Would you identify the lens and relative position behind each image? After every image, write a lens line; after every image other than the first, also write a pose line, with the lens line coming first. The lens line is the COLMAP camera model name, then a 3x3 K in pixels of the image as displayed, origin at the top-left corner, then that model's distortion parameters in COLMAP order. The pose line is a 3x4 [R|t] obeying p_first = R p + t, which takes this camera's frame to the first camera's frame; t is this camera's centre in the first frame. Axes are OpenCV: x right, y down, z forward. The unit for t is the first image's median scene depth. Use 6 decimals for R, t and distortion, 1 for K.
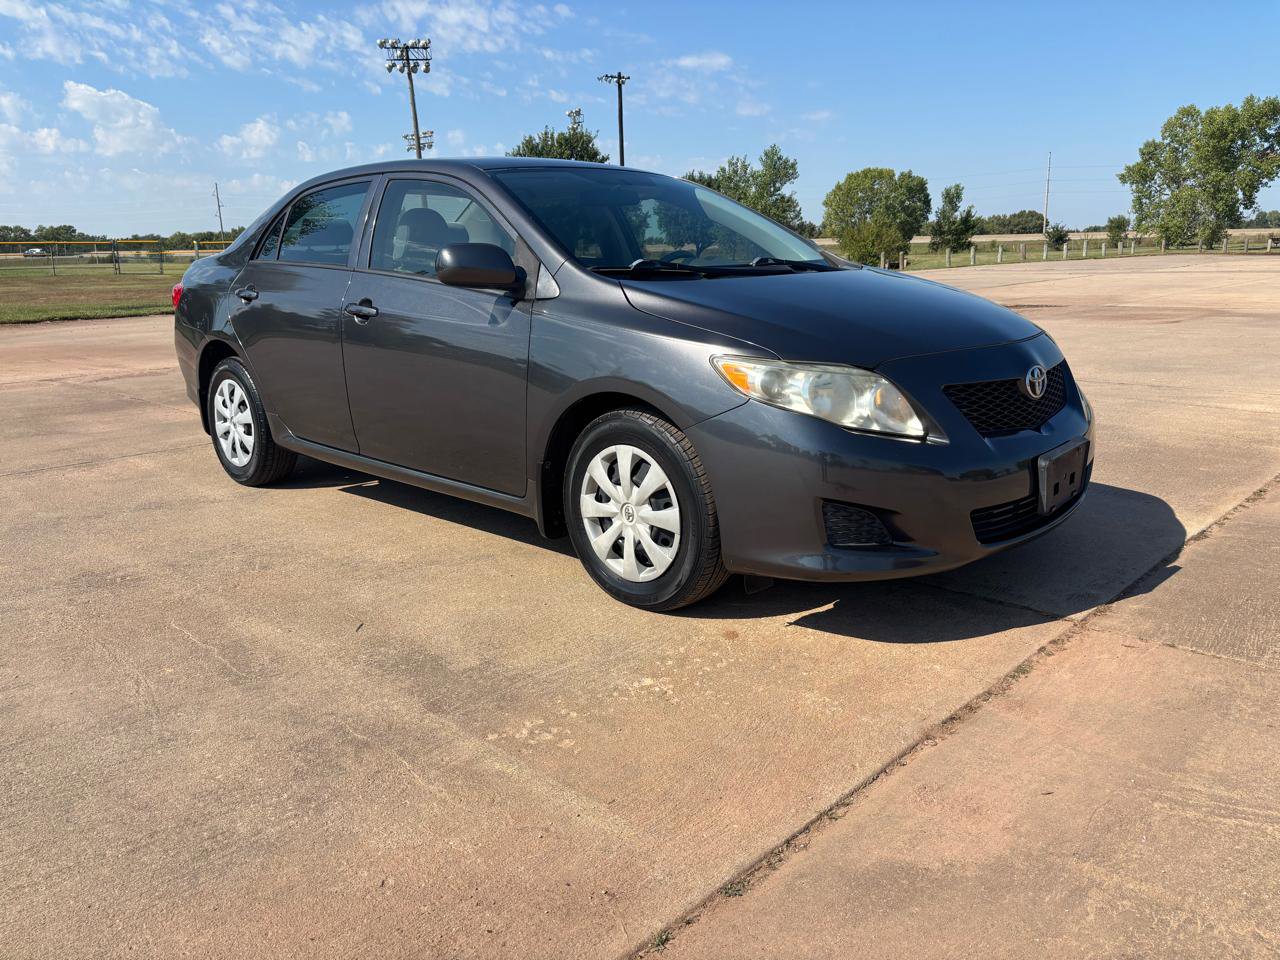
lens RADIAL K [[967.4, 0, 652.8], [0, 967.4, 464.0], [0, 0, 1]] dist [0.044850, -0.043347]
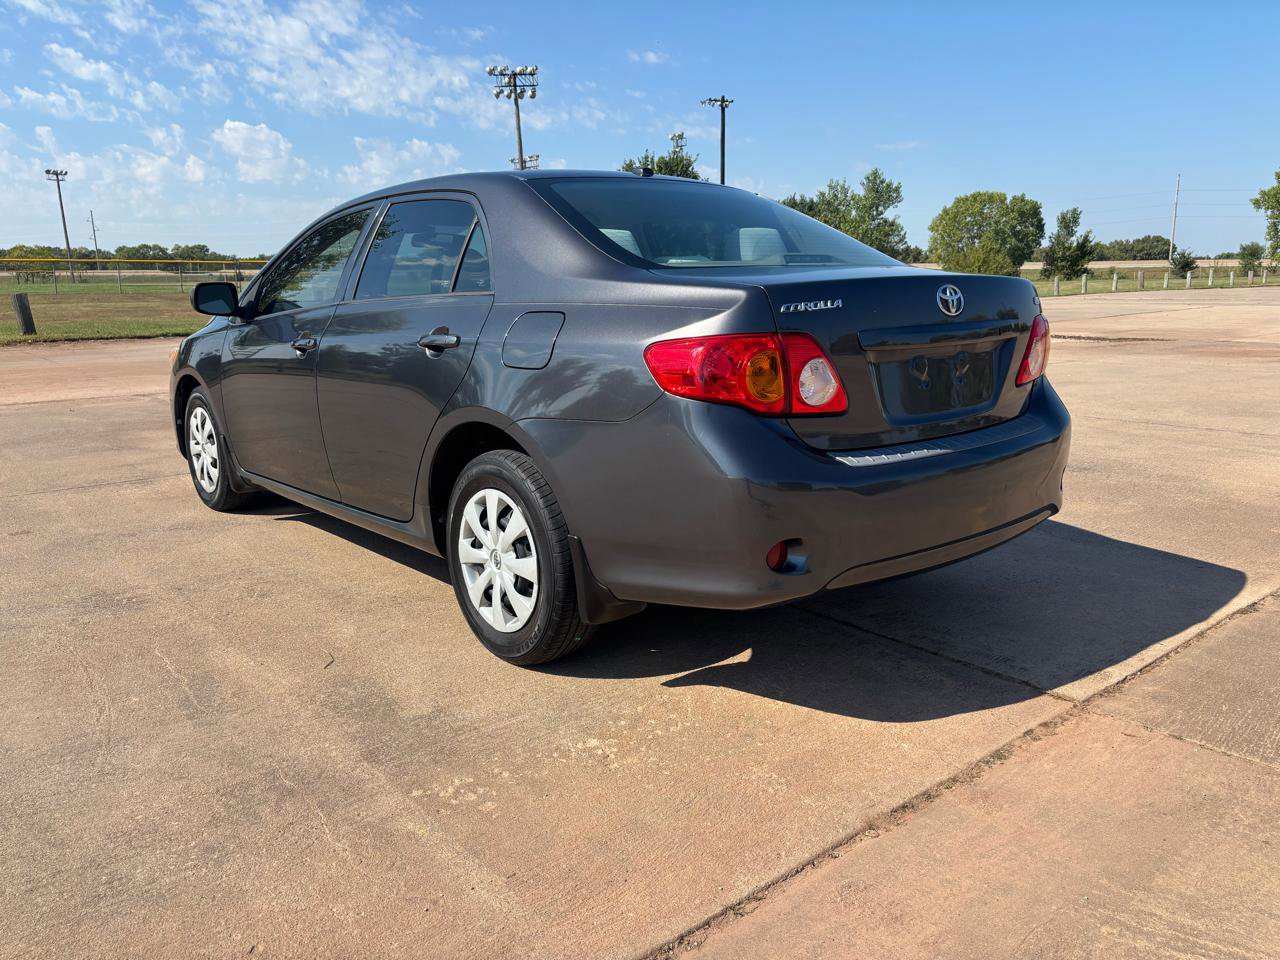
lens RADIAL K [[967.4, 0, 639.3], [0, 967.4, 478.2], [0, 0, 1]] dist [0.044850, -0.043347]
pose [[0.993283, 0.034542, -0.110435, 0.108815], [-0.035461, 0.999351, -0.006367, -0.025509], [0.110143, 0.010241, 0.993863, 0.038027]]
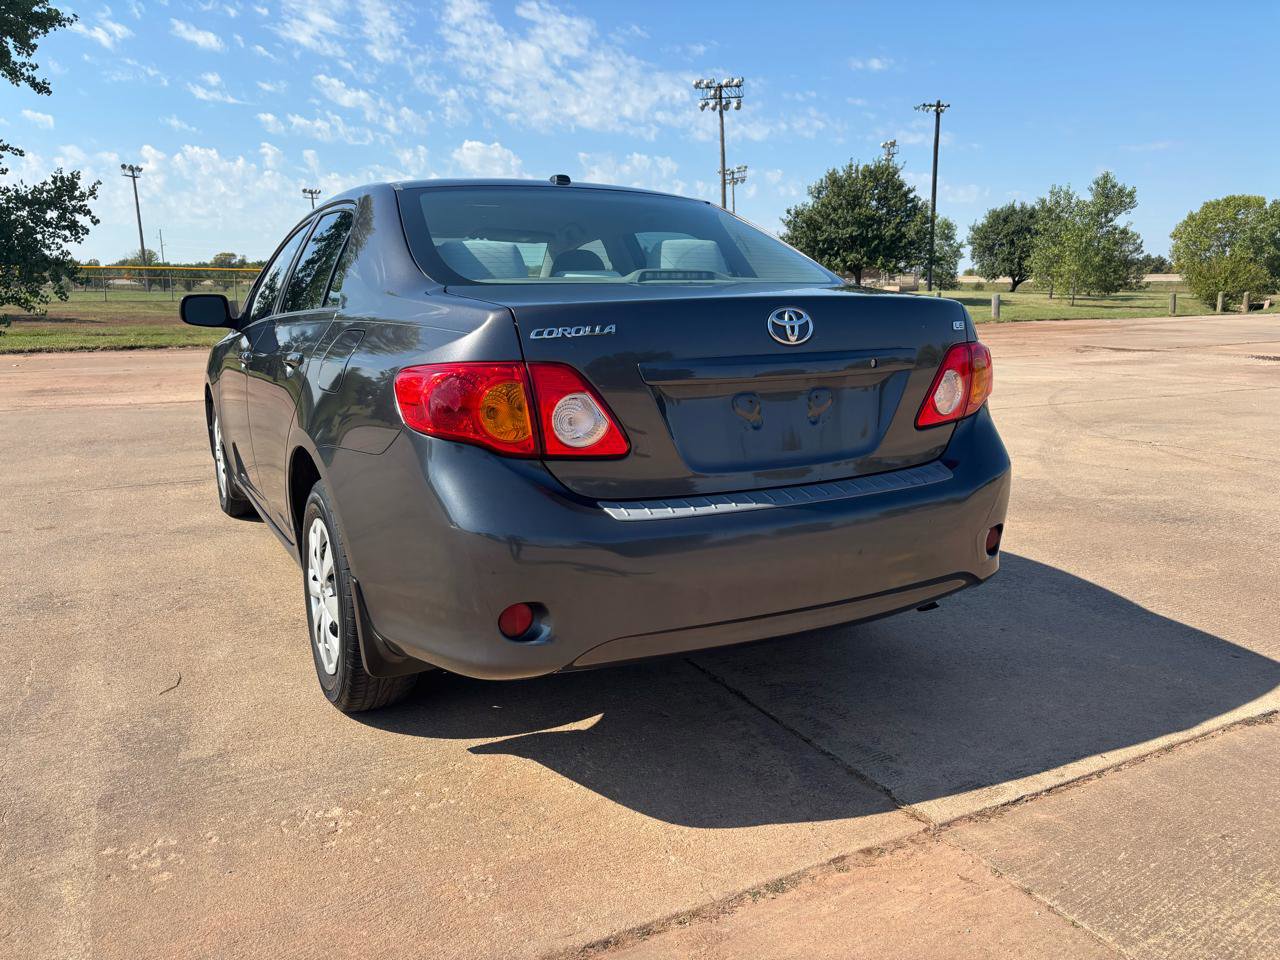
lens RADIAL K [[967.4, 0, 642.2], [0, 967.4, 470.3], [0, 0, 1]] dist [0.044850, -0.043347]
pose [[0.947131, 0.076387, -0.311622, 0.395414], [-0.084160, 0.996385, -0.011550, -0.071525], [0.309613, 0.037165, 0.950136, 0.200028]]
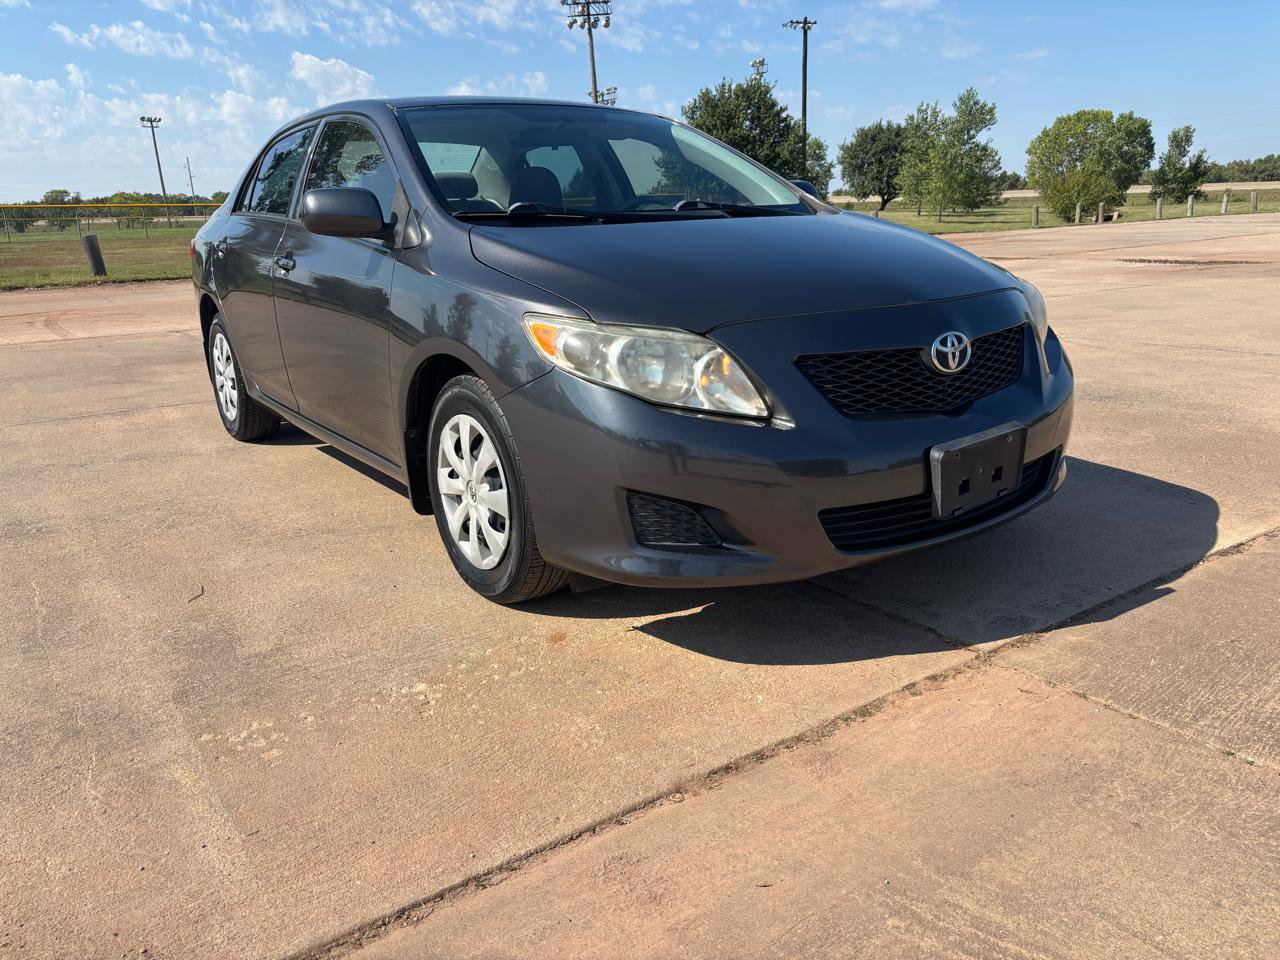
lens RADIAL K [[967.4, 0, 636.0], [0, 967.4, 473.2], [0, 0, 1]] dist [0.044850, -0.043347]
pose [[0.979330, 0.044190, -0.197382, 0.278518], [-0.034072, 0.997940, 0.054366, -0.018348], [0.199378, -0.046517, 0.978818, 0.147931]]
